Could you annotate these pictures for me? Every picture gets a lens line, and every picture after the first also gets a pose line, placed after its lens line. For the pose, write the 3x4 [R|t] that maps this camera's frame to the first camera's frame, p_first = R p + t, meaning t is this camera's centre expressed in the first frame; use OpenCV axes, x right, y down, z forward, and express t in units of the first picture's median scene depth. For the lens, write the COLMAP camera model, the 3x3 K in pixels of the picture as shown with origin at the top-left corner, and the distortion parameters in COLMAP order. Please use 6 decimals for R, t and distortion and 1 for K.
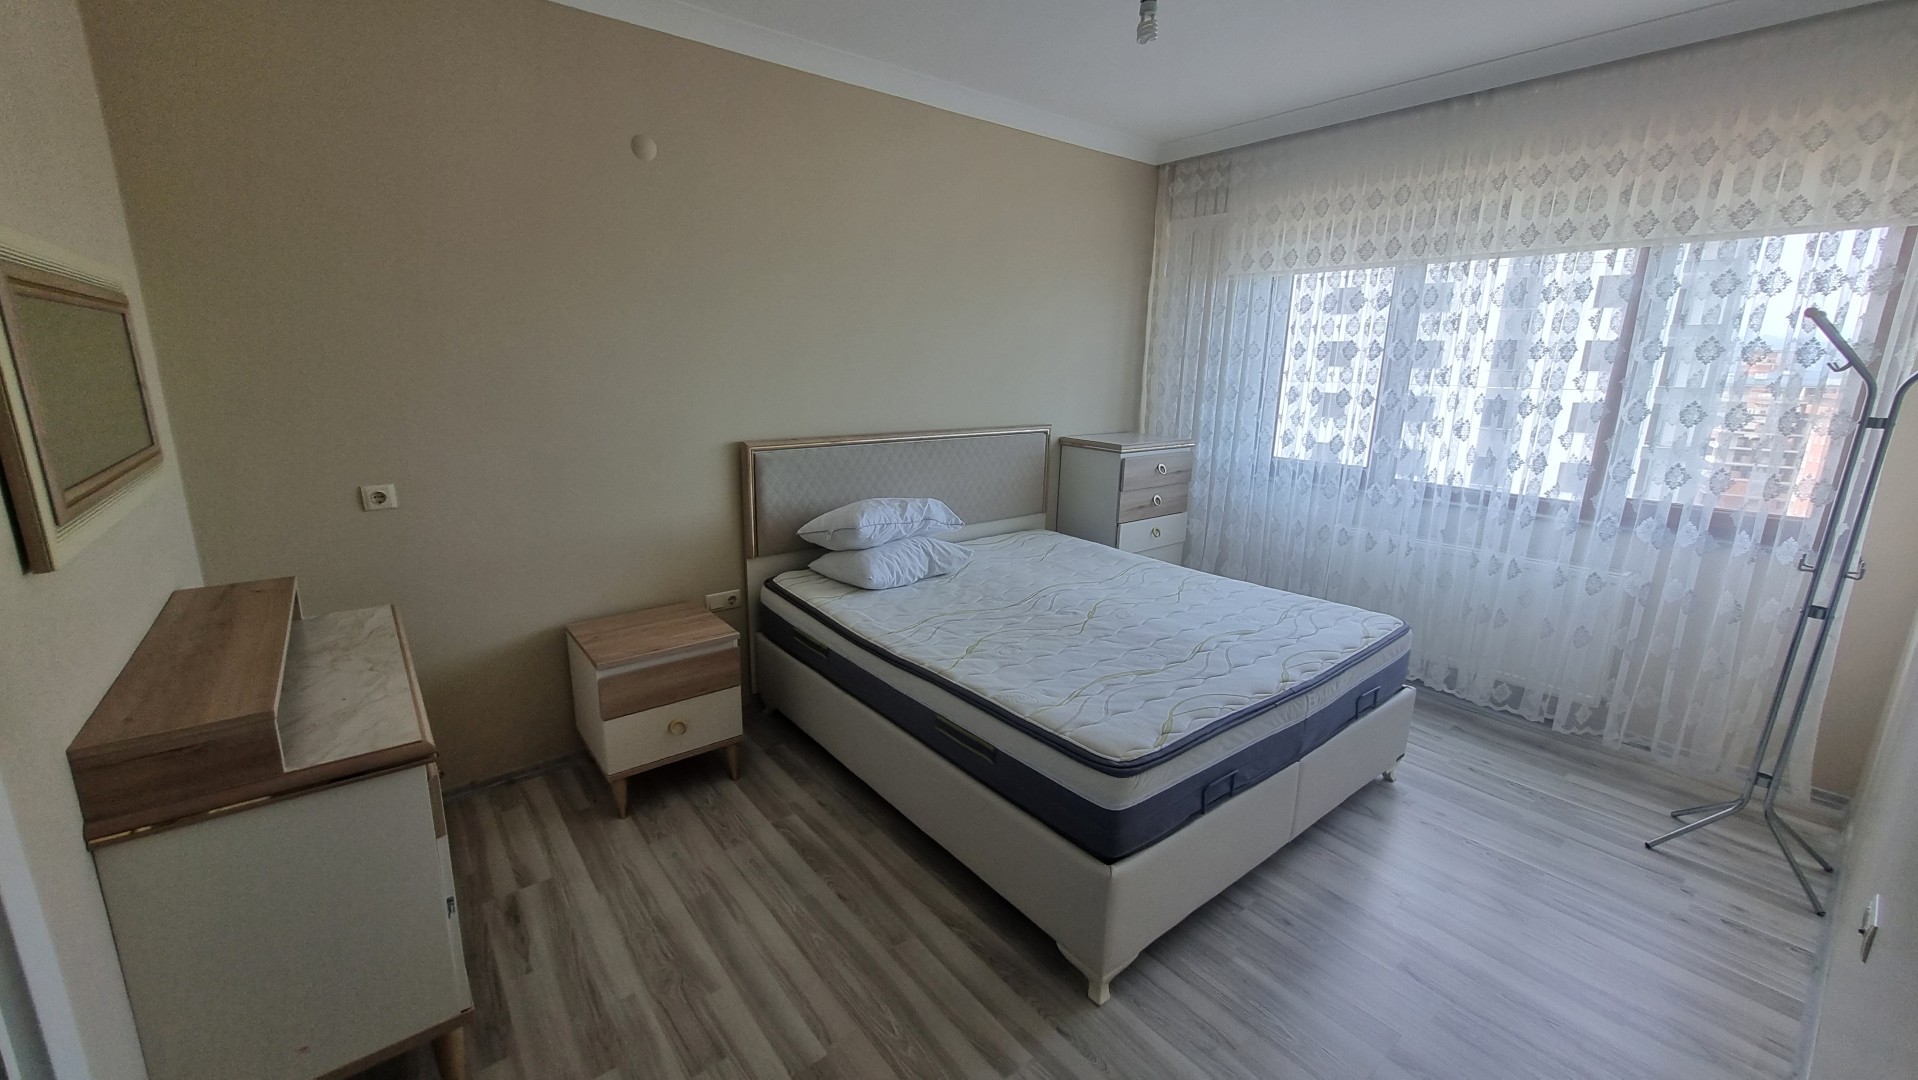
lens RADIAL K [[736.5, 0, 952.9], [0, 736.5, 530.4], [0, 0, 1]] dist [0.003692, -0.001279]
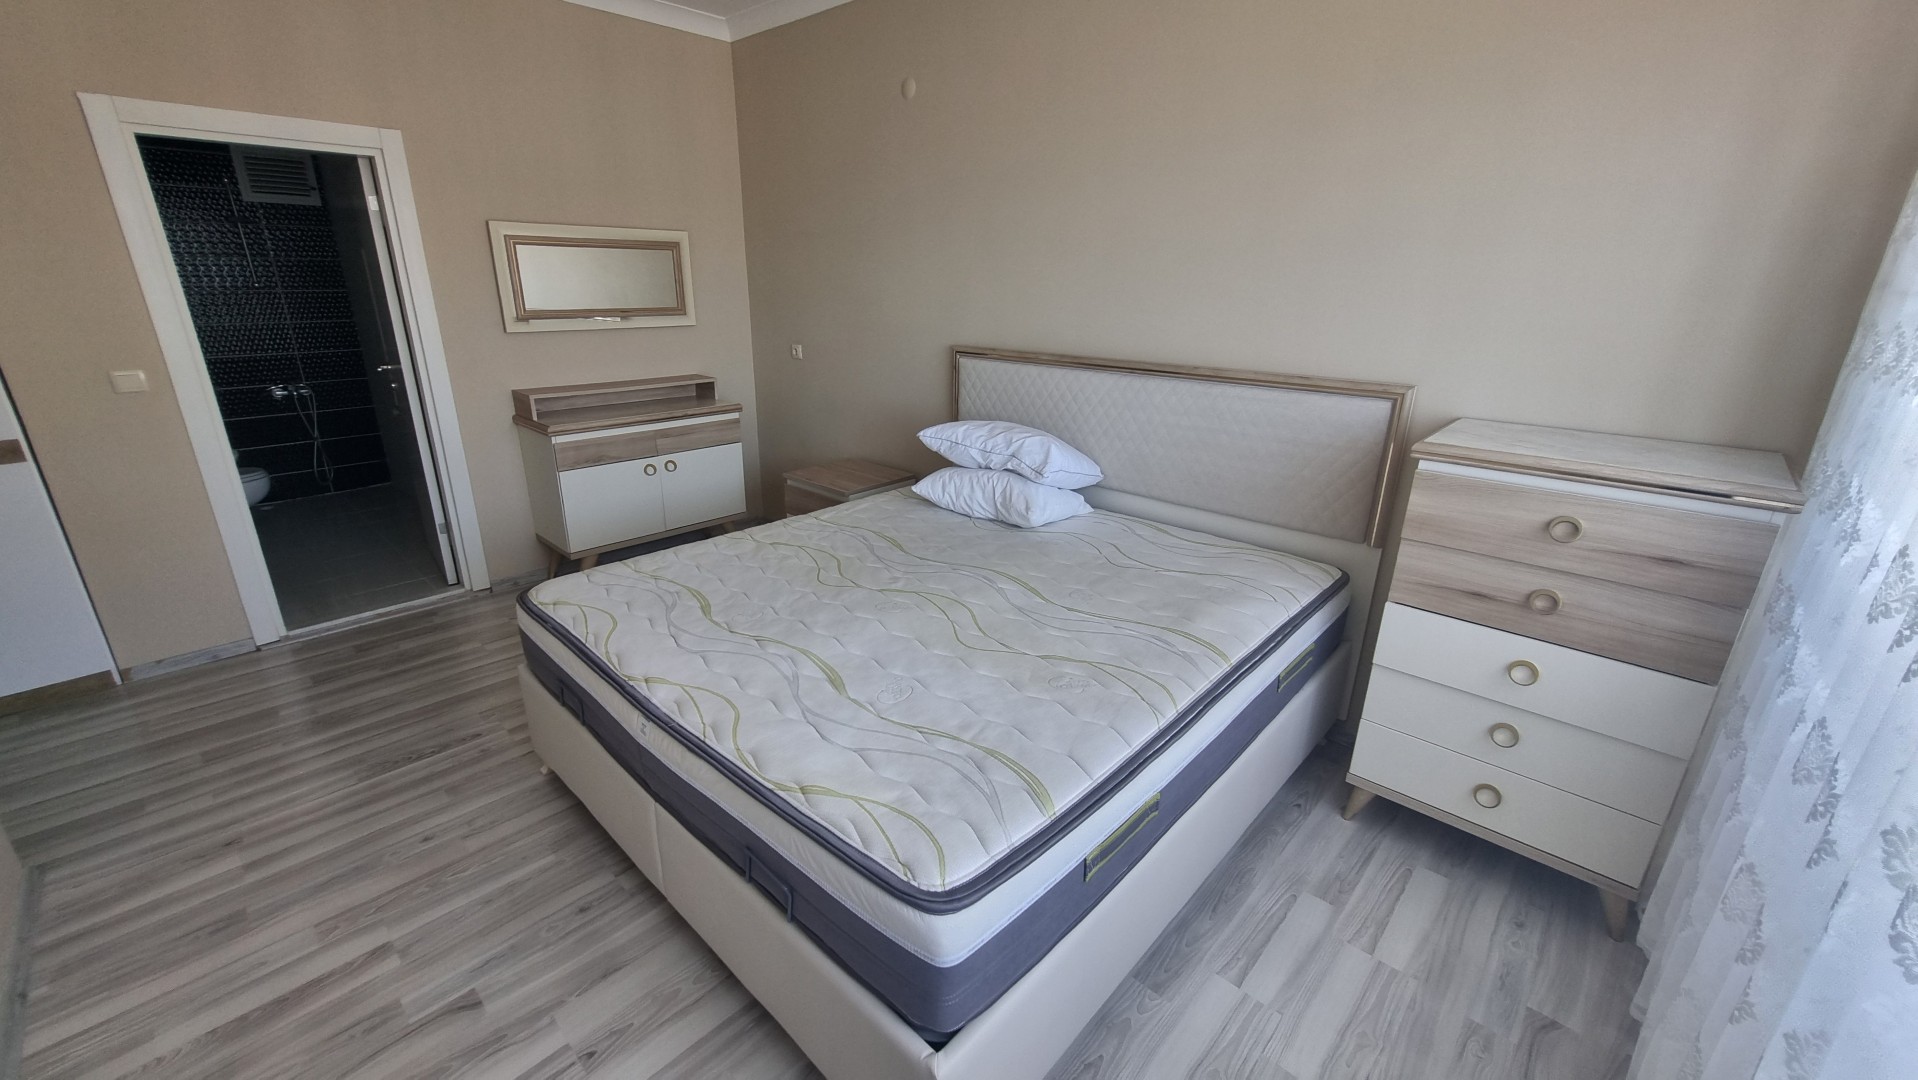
lens RADIAL K [[736.5, 0, 941.1], [0, 736.5, 547.4], [0, 0, 1]] dist [0.003692, -0.001279]
pose [[0.142293, 0.319622, -0.936800, 0.982396], [-0.230863, 0.931045, 0.282592, -0.173631], [0.962525, 0.176062, 0.206270, 0.949899]]
